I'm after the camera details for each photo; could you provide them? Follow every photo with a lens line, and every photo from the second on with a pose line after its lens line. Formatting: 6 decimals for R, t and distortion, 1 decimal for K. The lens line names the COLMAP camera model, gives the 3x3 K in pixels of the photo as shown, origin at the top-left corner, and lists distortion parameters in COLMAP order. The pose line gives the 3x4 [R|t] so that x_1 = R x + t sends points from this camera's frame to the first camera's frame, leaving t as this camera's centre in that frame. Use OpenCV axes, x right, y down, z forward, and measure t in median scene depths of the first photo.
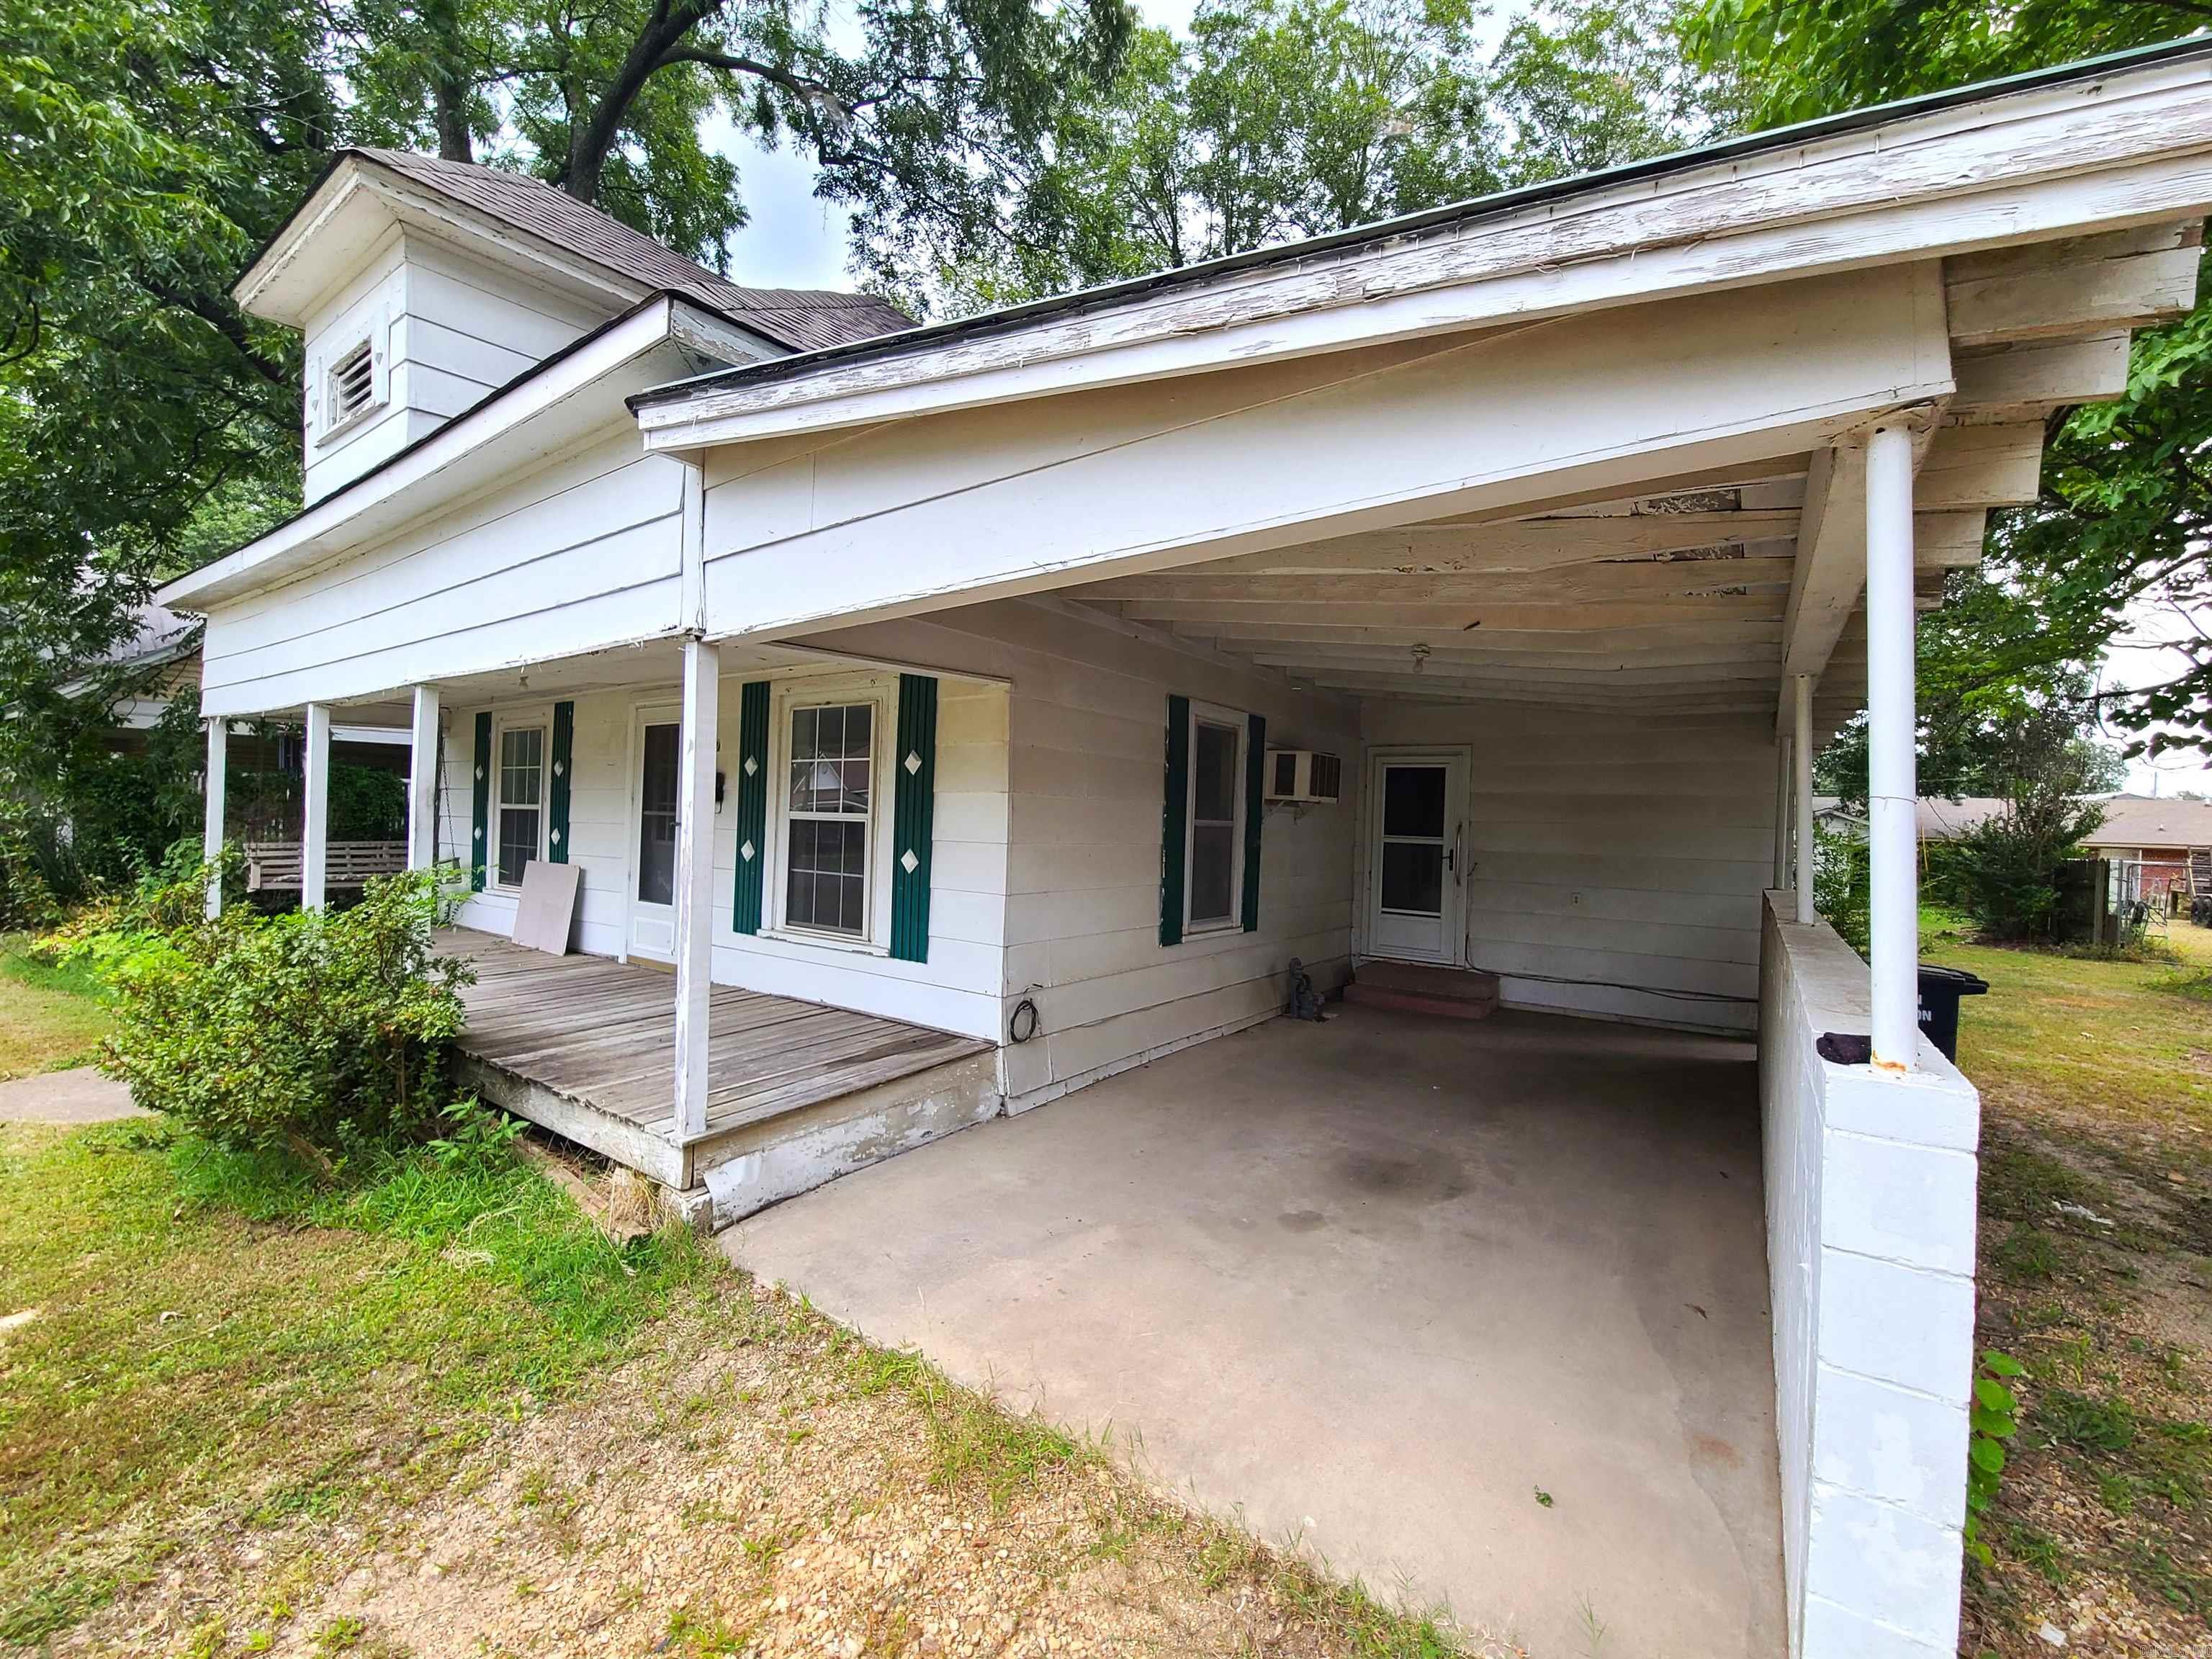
lens RADIAL K [[904.5, 0, 1127.8], [0, 904.5, 818.3], [0, 0, 1]] dist [0.003680, -0.004870]
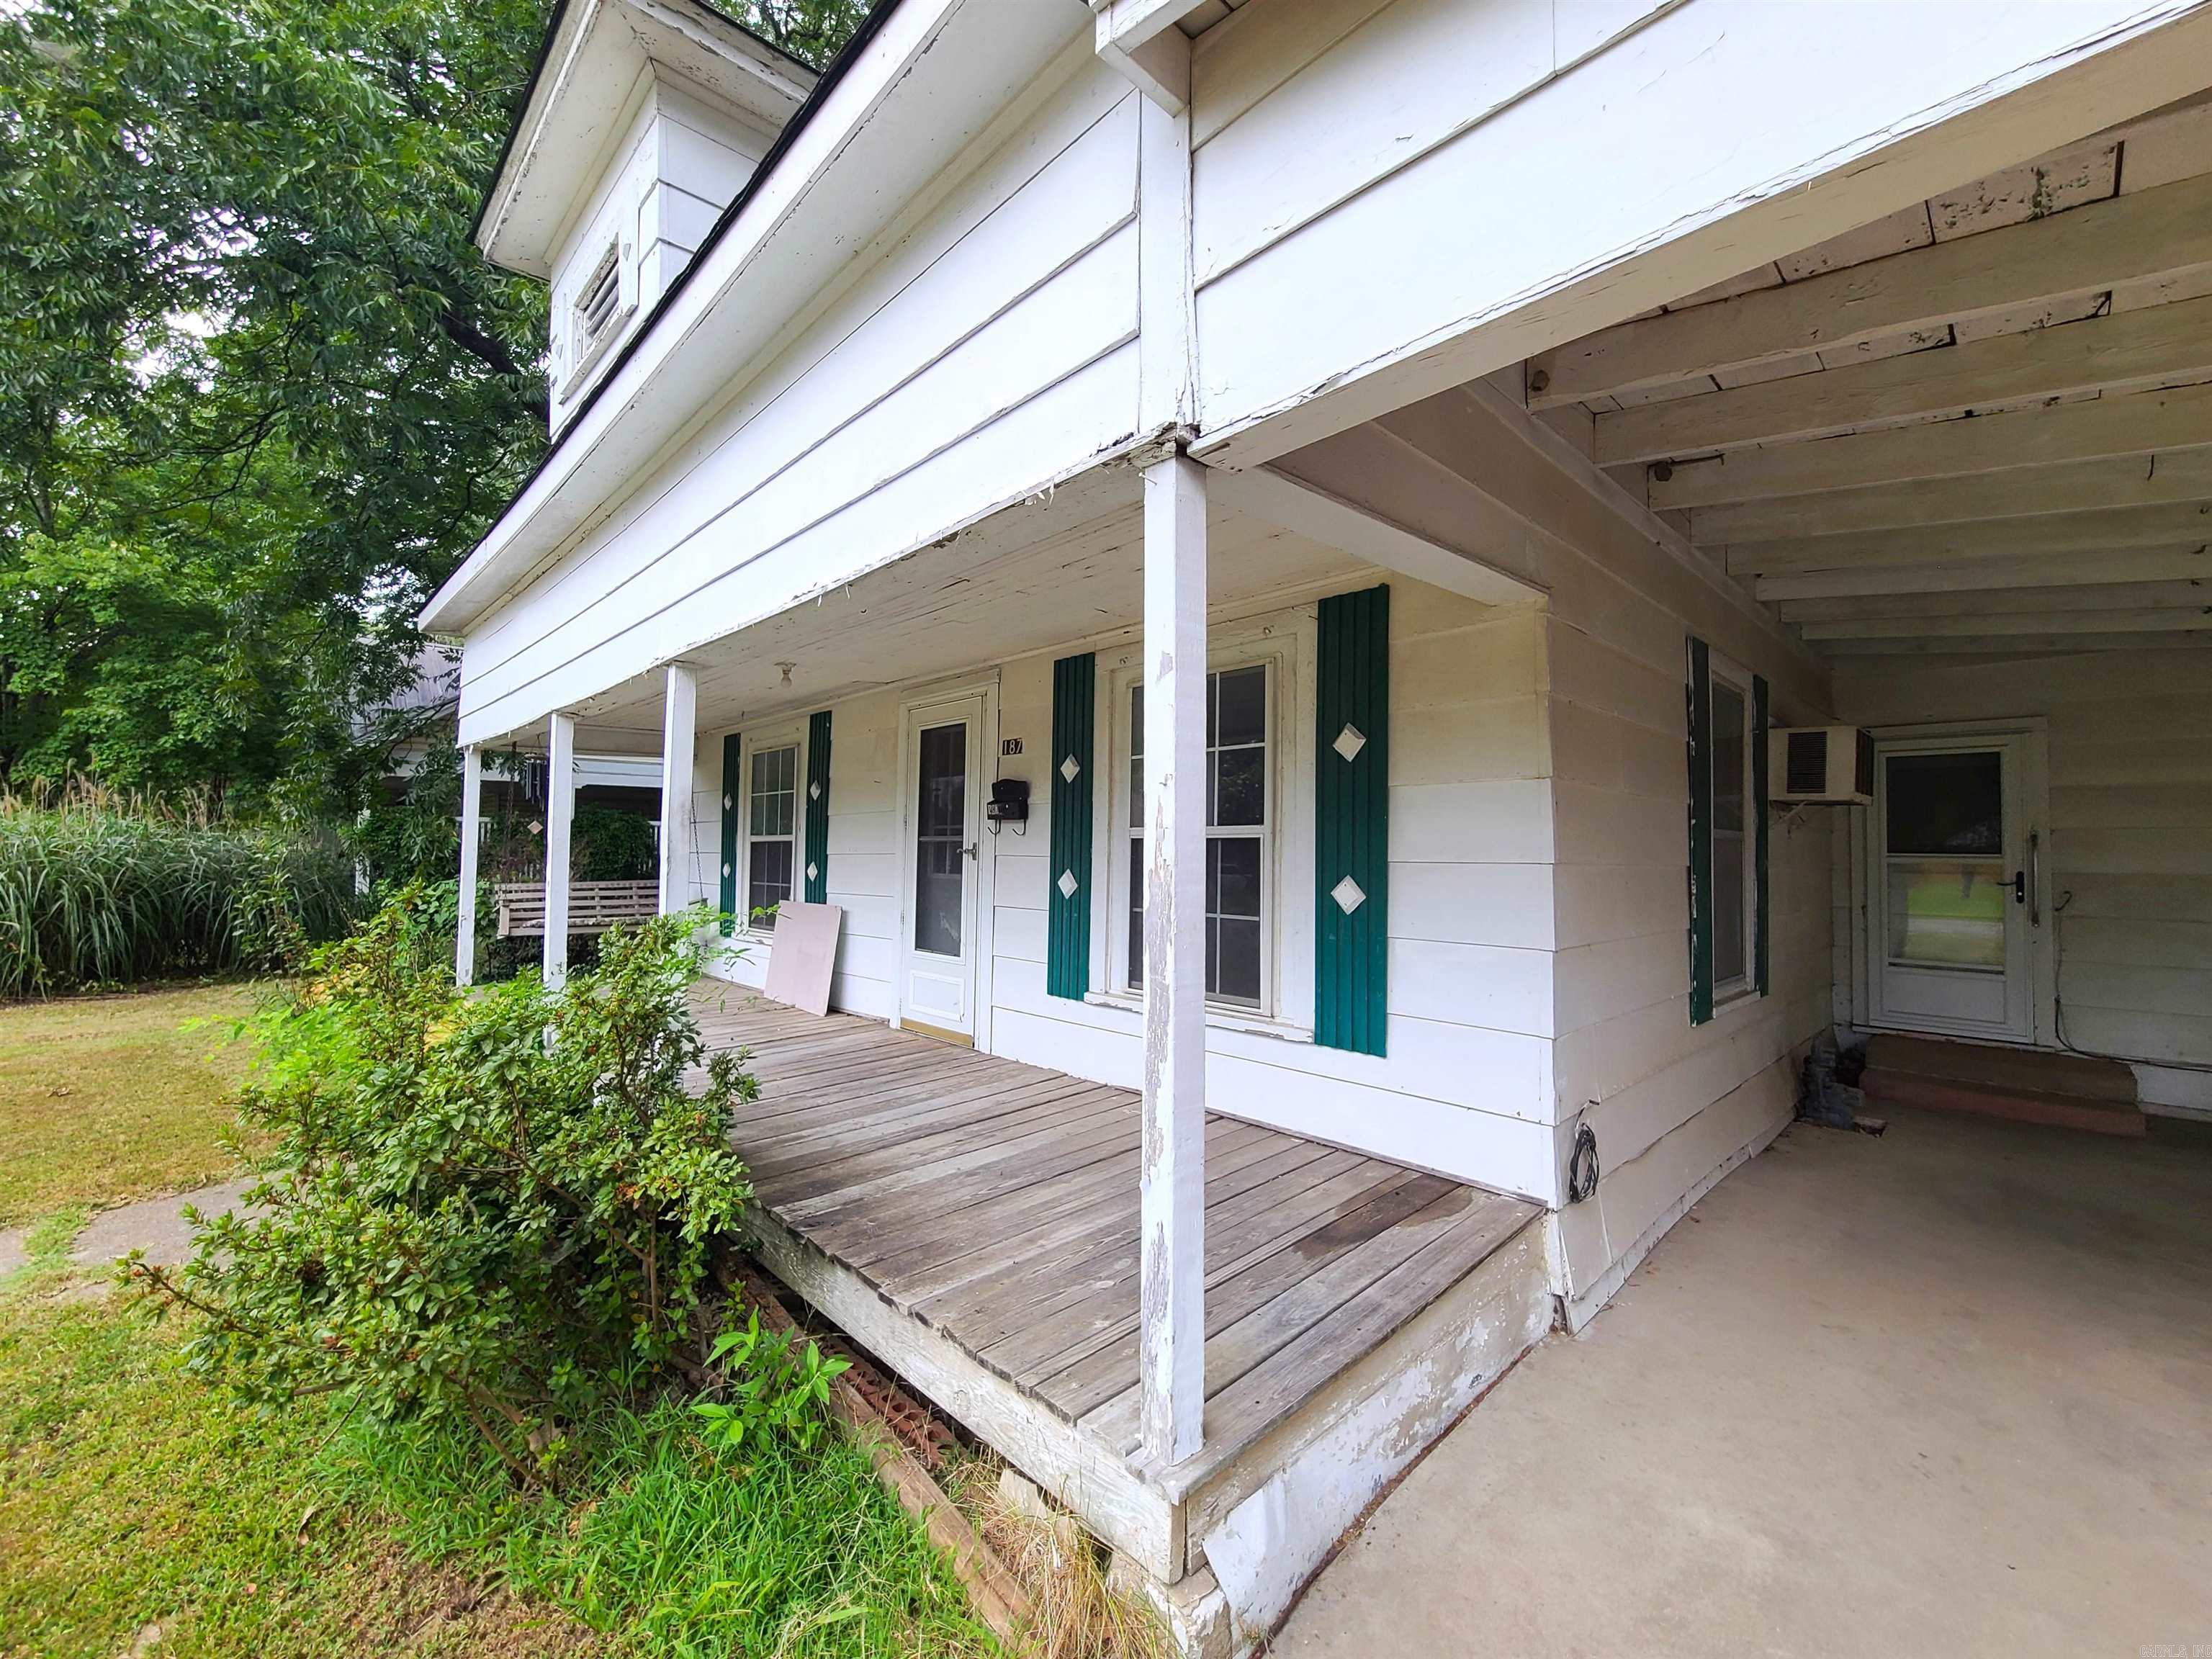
lens RADIAL K [[904.5, 0, 1127.8], [0, 904.5, 818.3], [0, 0, 1]] dist [0.003680, -0.004870]
pose [[0.981892, -0.026356, -0.187598, -0.264624], [0.018729, 0.998929, -0.042312, 0.016540], [0.188512, 0.038032, 0.981334, 0.326667]]
